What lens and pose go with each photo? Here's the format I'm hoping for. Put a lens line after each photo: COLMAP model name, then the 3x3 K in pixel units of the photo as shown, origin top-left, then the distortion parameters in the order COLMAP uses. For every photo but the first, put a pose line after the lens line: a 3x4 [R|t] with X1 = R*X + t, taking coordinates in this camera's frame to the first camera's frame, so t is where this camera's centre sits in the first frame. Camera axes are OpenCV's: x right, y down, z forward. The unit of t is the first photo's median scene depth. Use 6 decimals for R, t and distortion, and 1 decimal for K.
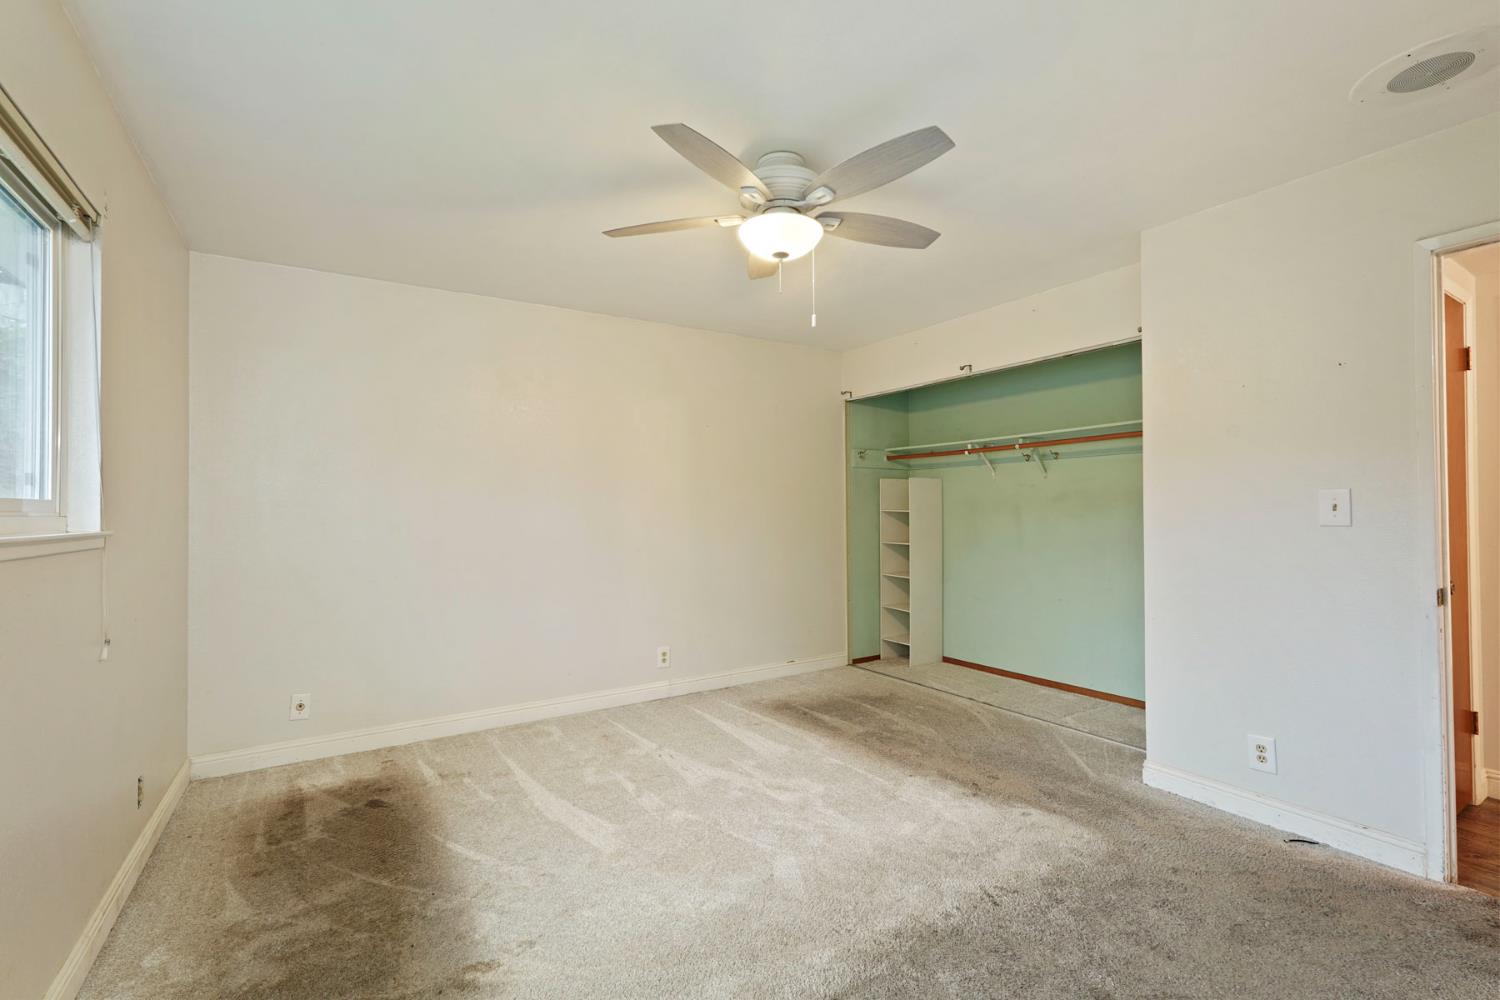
lens RADIAL K [[668.6, 0, 748.0], [0, 668.6, 510.3], [0, 0, 1]] dist [-0.001667, 0.000547]
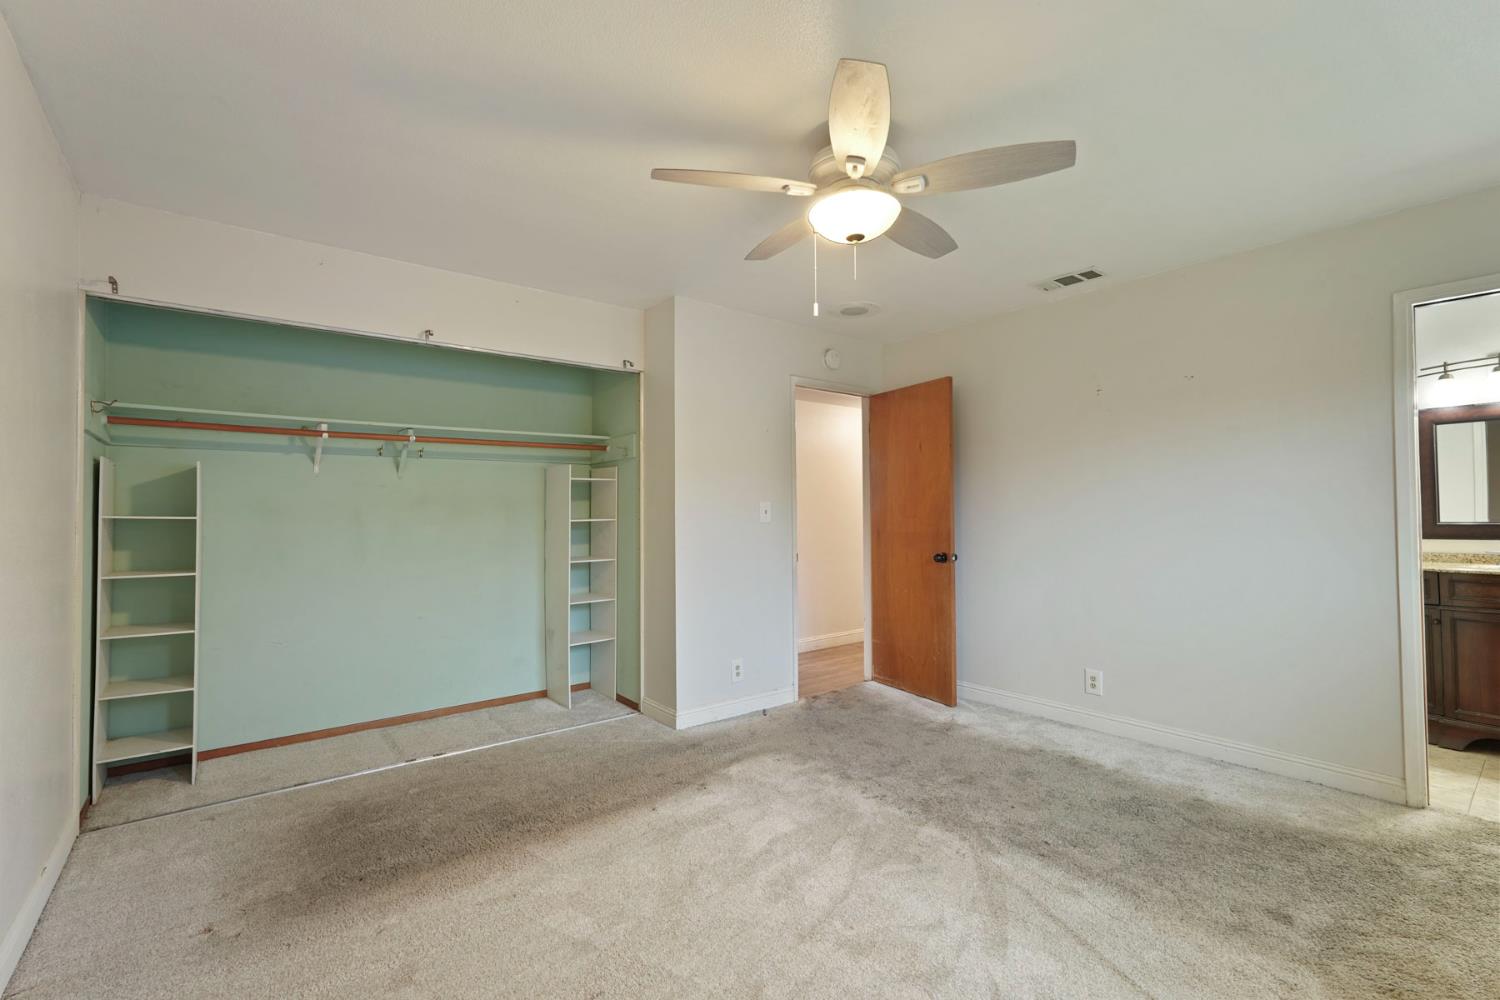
lens RADIAL K [[668.6, 0, 748.0], [0, 668.6, 510.3], [0, 0, 1]] dist [-0.001667, 0.000547]
pose [[-0.110935, 0.009744, 0.993780, -0.707883], [0.005426, 0.999943, -0.009198, 0.004528], [-0.993813, 0.004372, -0.110981, 1.031862]]
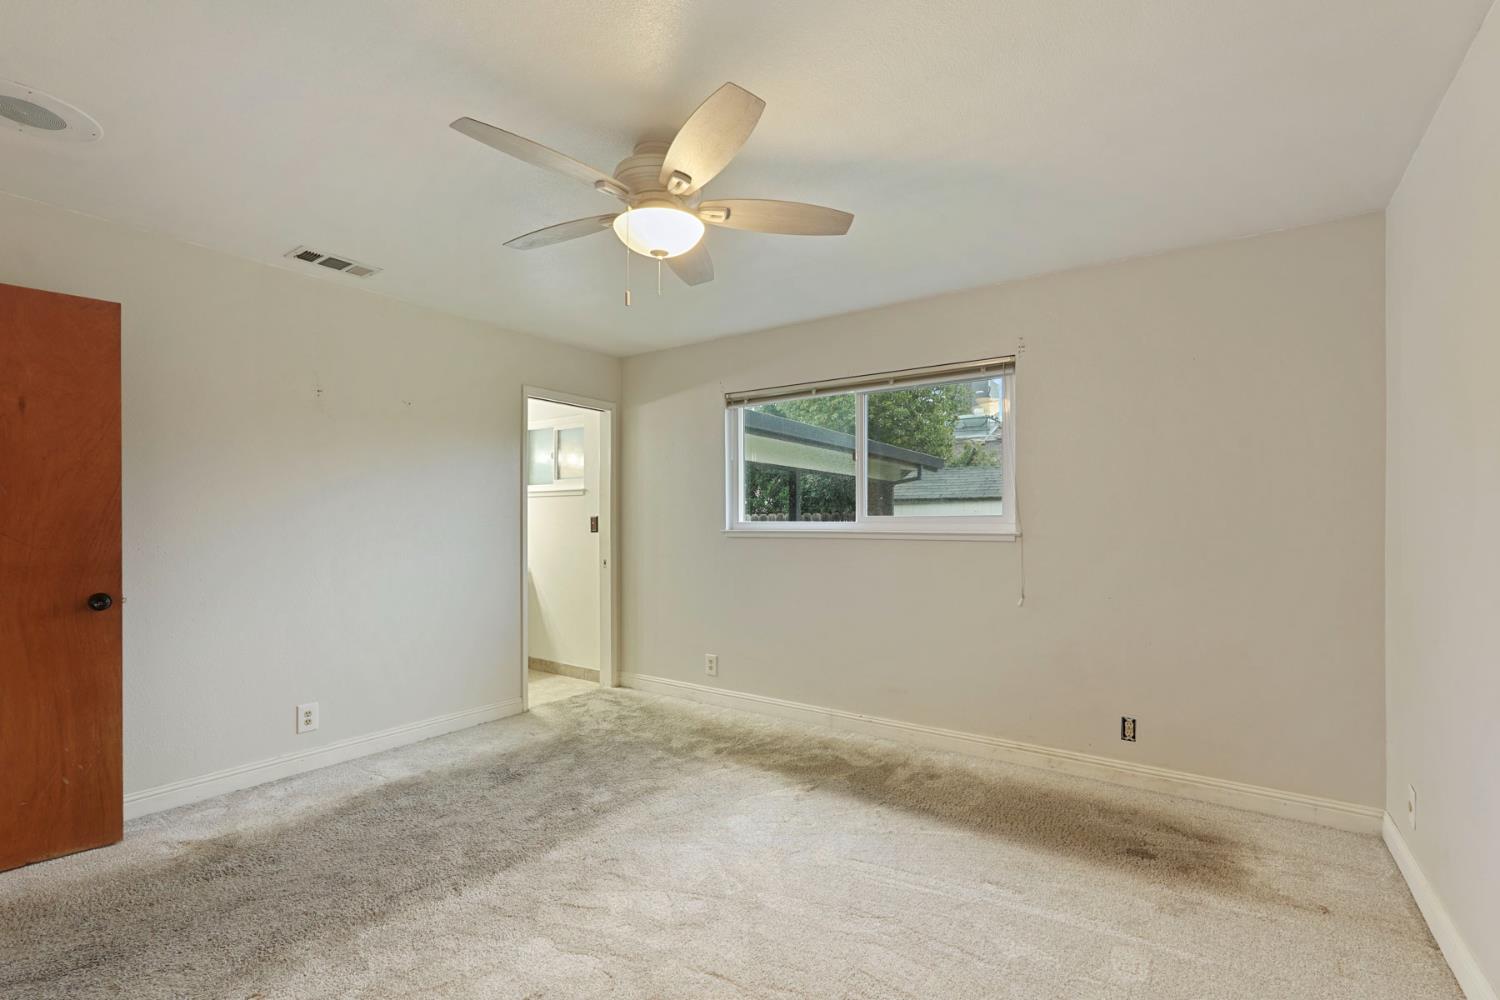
lens RADIAL K [[668.1, 0, 770.8], [0, 668.1, 527.8], [0, 0, 1]] dist [-0.000567, 0.000211]
pose [[-0.913074, 0.007552, -0.407723, 0.241500], [0.005676, 0.999967, 0.005811, 0.001451], [0.407753, 0.002992, -0.913087, 1.588703]]
